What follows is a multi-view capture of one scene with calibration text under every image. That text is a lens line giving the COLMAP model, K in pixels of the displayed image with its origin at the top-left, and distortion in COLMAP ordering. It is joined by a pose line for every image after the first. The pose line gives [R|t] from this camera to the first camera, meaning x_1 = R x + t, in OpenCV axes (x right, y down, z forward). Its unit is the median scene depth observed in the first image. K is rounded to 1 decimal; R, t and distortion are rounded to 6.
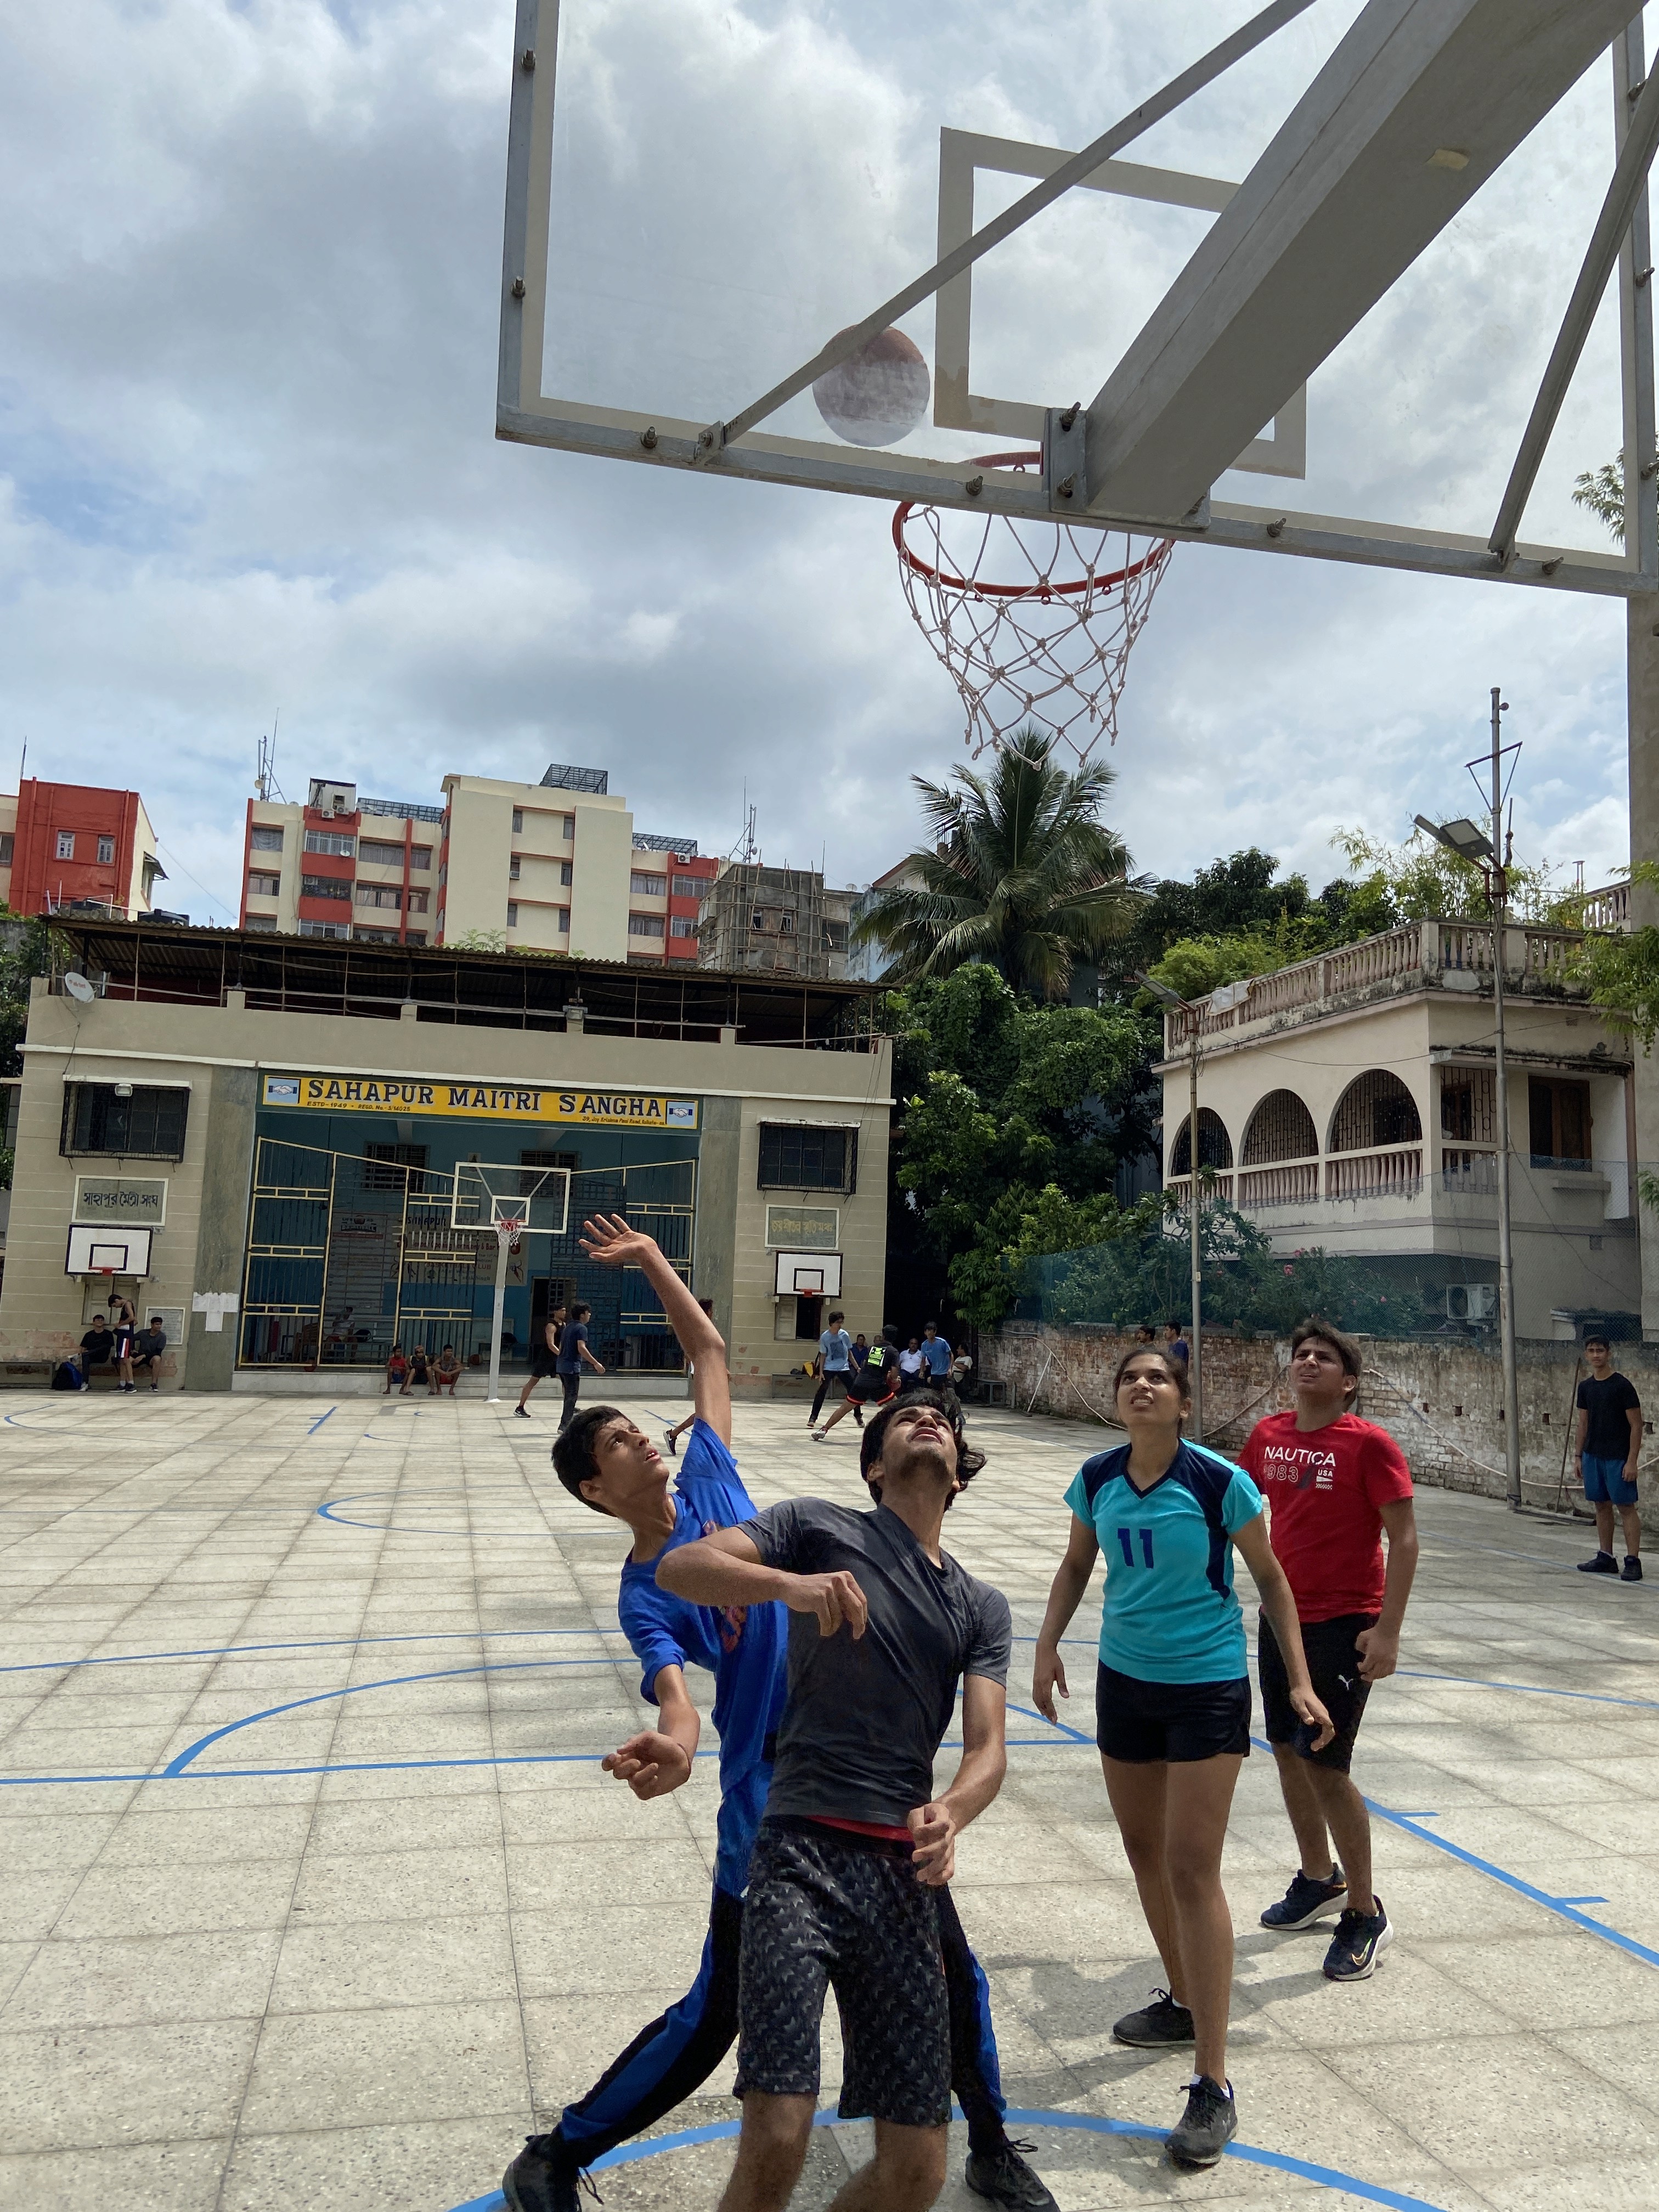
lens RADIAL K [[1637.2, 0, 831.5], [0, 1637.2, 1100.8], [0, 0, 1]] dist [0.140249, -0.182022]
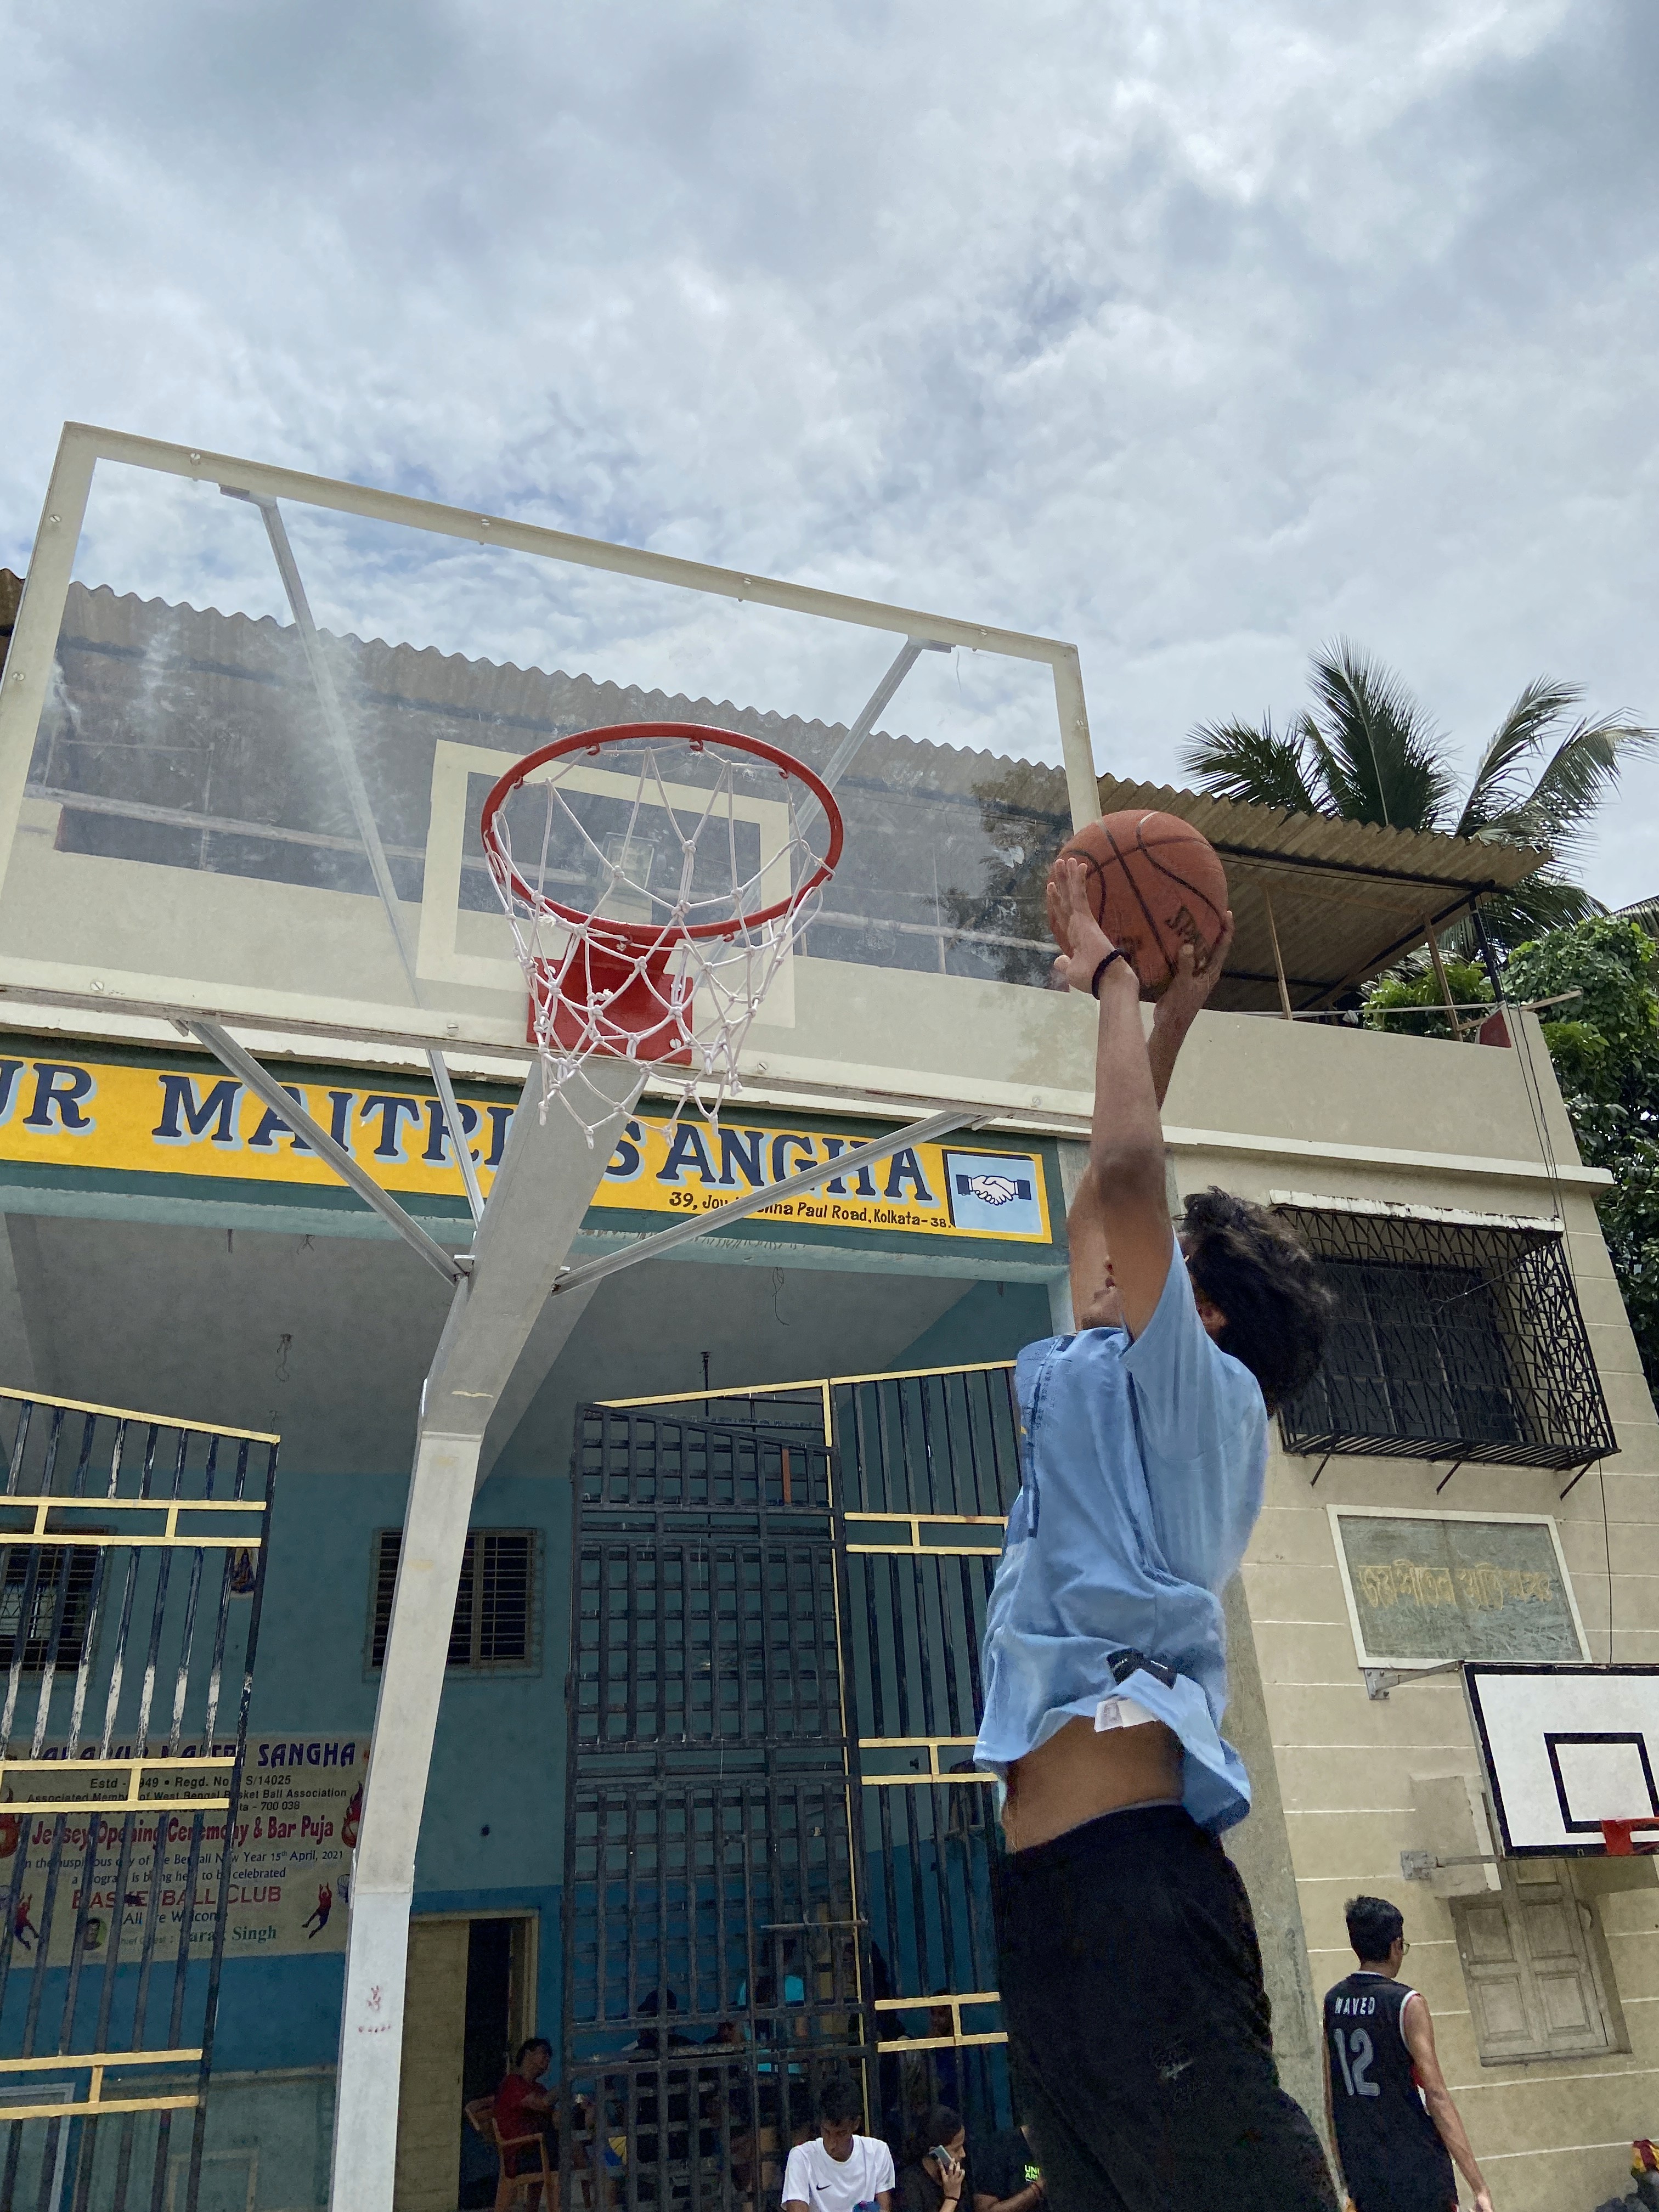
lens RADIAL K [[1637.2, 0, 831.5], [0, 1637.2, 1100.8], [0, 0, 1]] dist [0.140249, -0.182022]
pose [[0.991072, -0.032116, 0.129404, -0.159863], [0.075719, 0.934430, -0.348004, 0.092743], [-0.109742, 0.354695, 0.928519, 0.738335]]
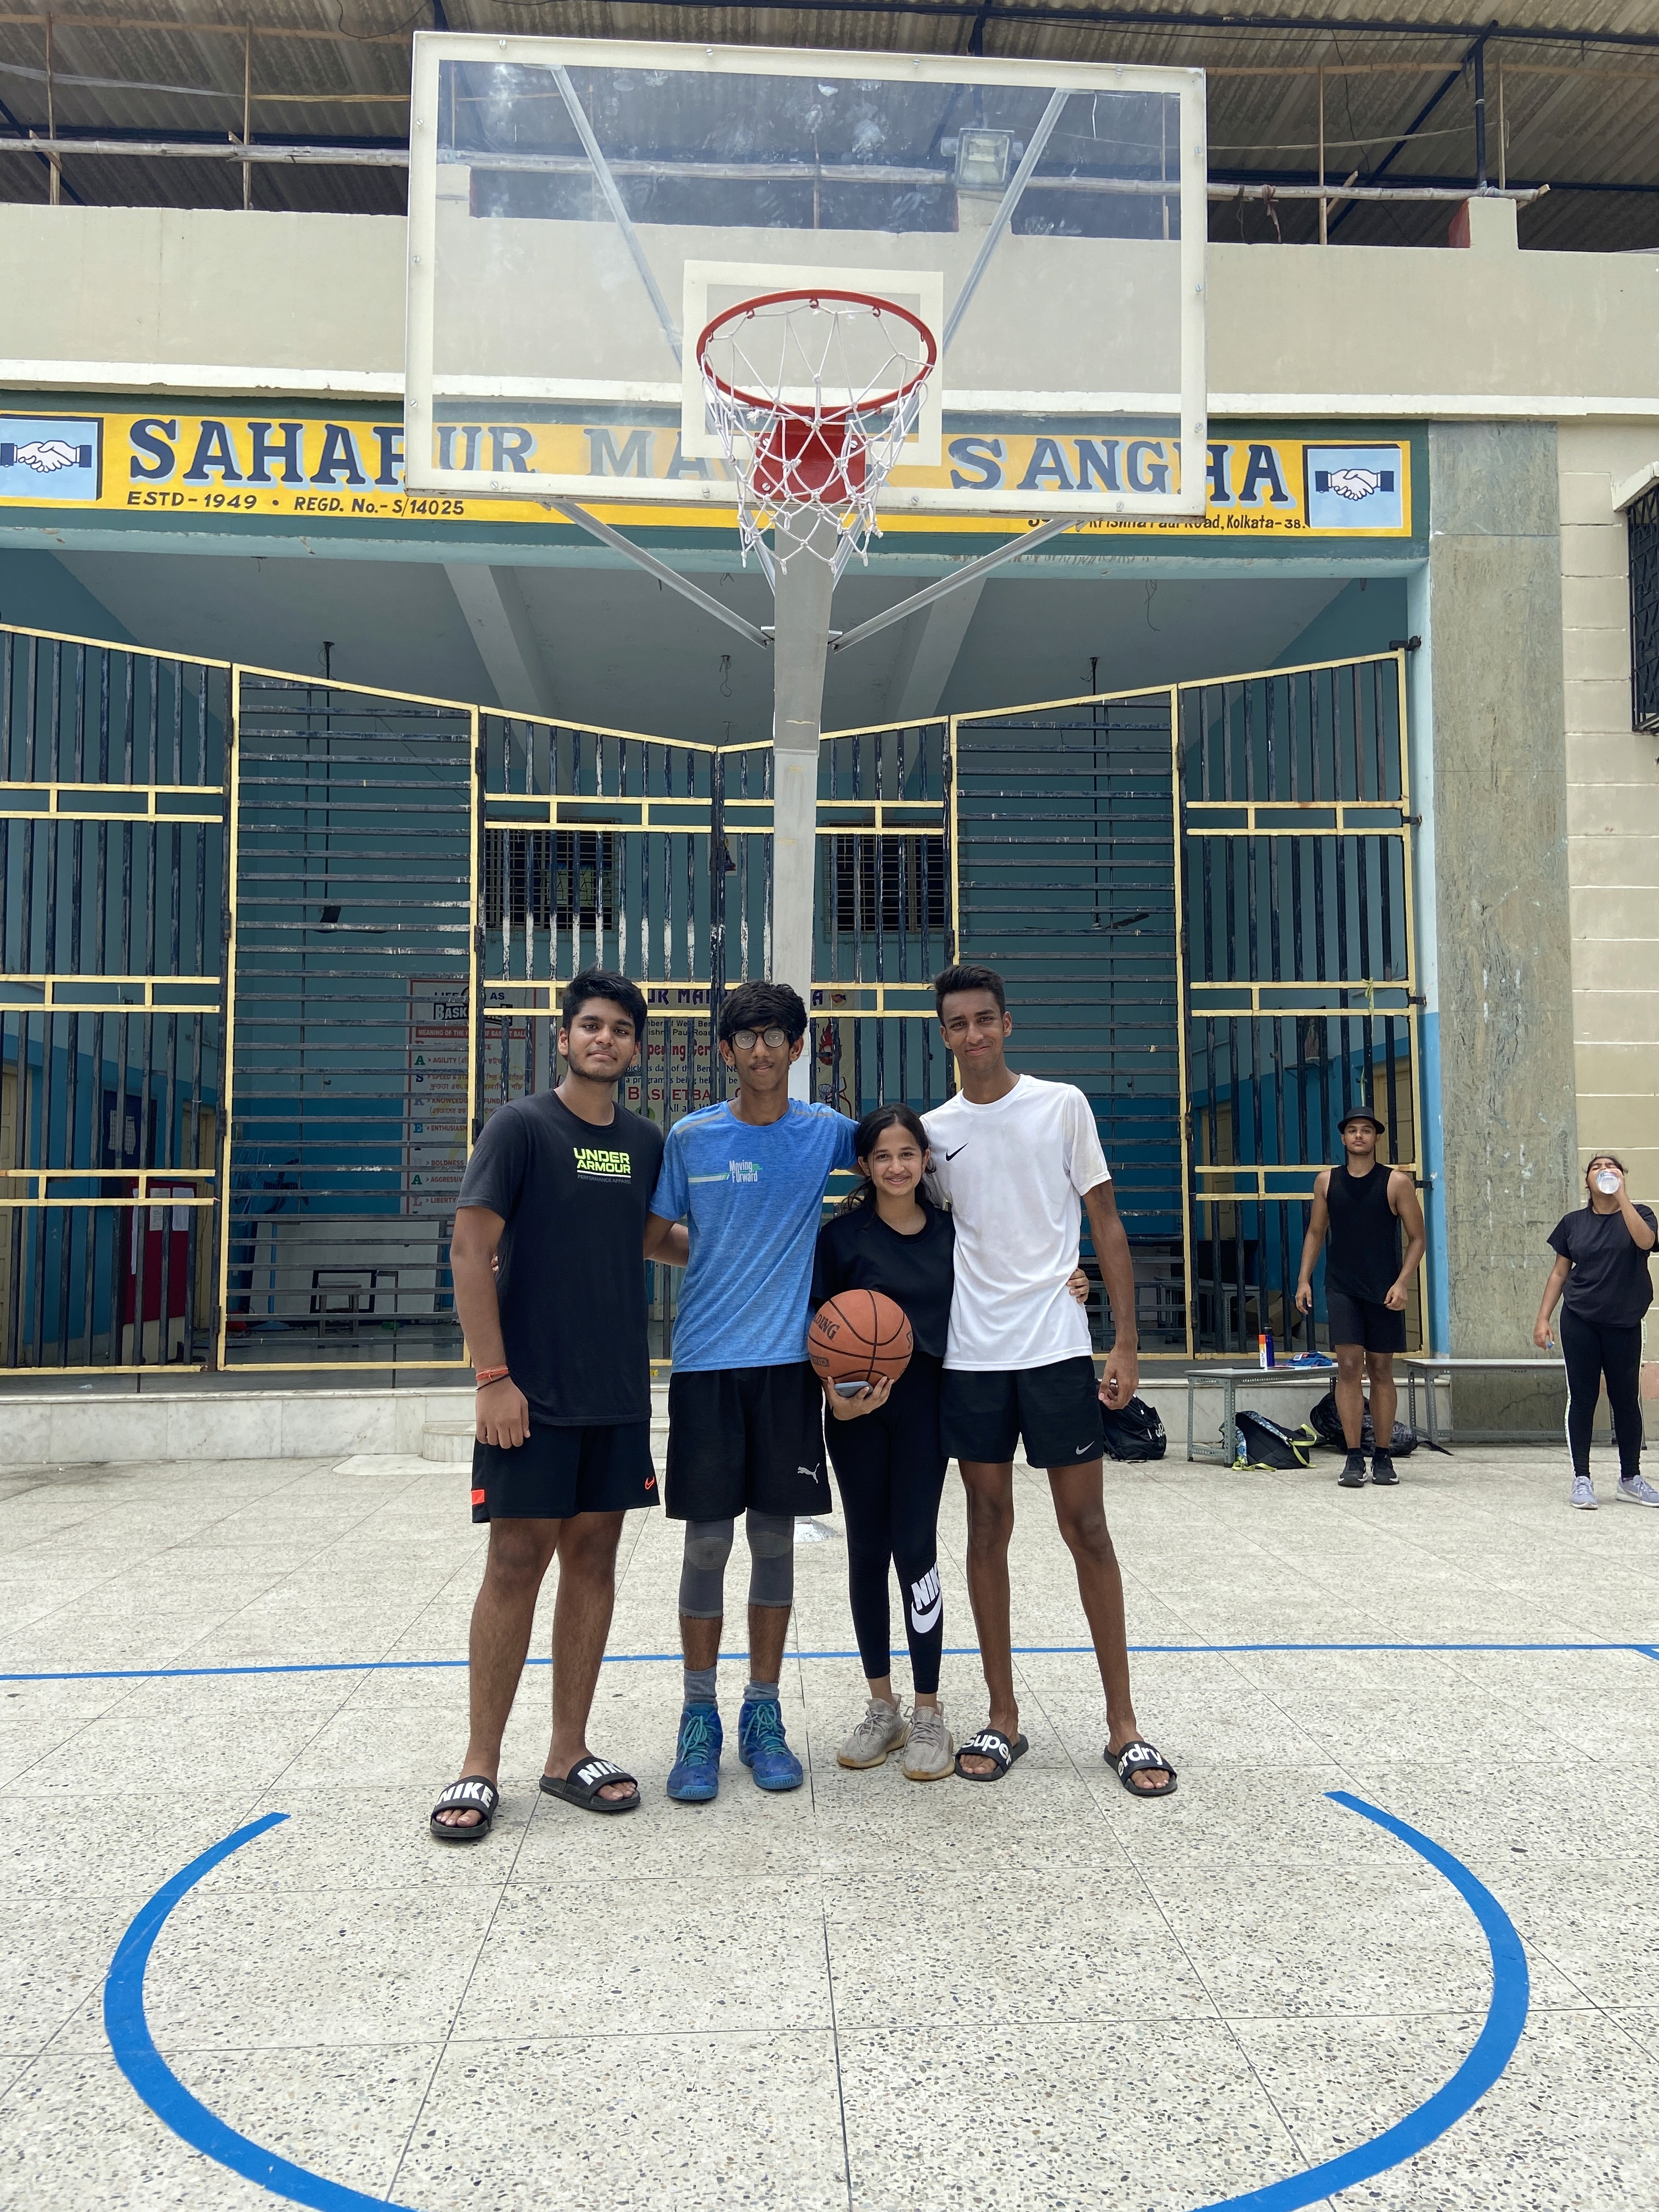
lens RADIAL K [[1637.2, 0, 831.5], [0, 1637.2, 1100.8], [0, 0, 1]] dist [0.140249, -0.182022]
pose [[0.985967, -0.050586, -0.159090, -0.144316], [0.057969, 0.997430, 0.042115, 0.100860], [0.156551, -0.050746, 0.986365, 0.693393]]
